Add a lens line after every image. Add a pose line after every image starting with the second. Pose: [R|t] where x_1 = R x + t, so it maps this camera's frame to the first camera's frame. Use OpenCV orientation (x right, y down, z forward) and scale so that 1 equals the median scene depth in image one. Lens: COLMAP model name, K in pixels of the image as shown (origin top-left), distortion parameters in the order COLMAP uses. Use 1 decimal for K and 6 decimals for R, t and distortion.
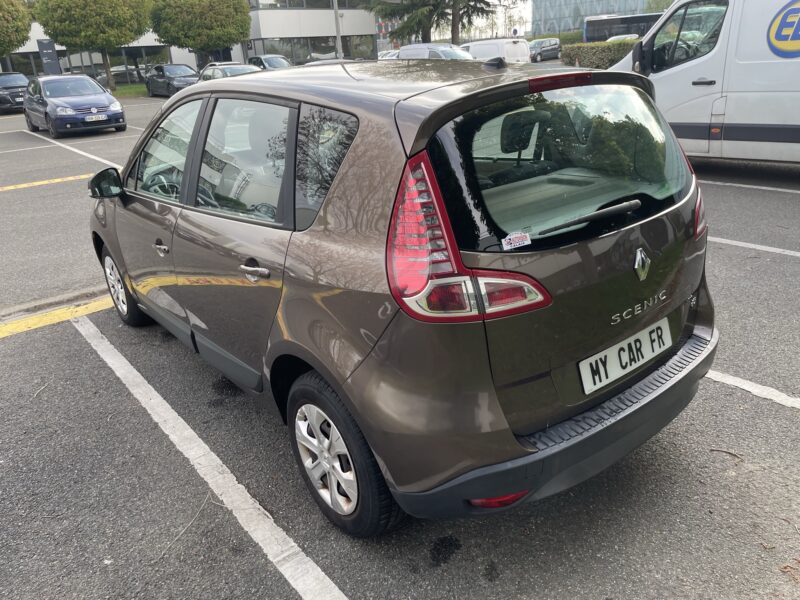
lens RADIAL K [[593.5, 0, 400.0], [0, 593.5, 300.0], [0, 0, 1]] dist [0.100811, -0.132353]
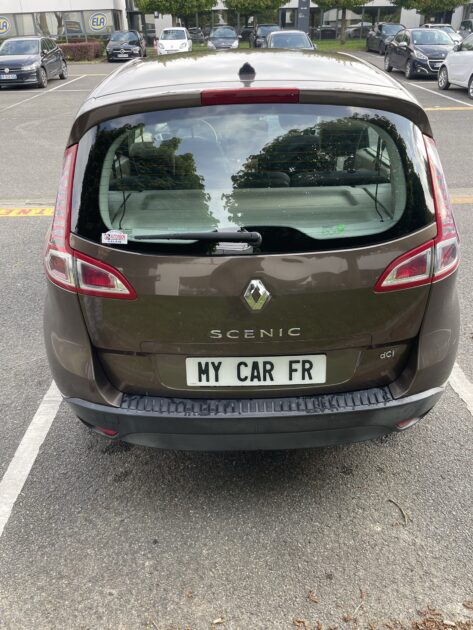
lens RADIAL K [[467.3, 0, 236.5], [0, 467.3, 315.0], [0, 0, 1]] dist [0.100811, -0.132353]
pose [[0.792680, 0.349128, -0.499768, 0.783101], [-0.253910, 0.934361, 0.250000, -0.217366], [0.554245, -0.071274, 0.829296, 0.309920]]
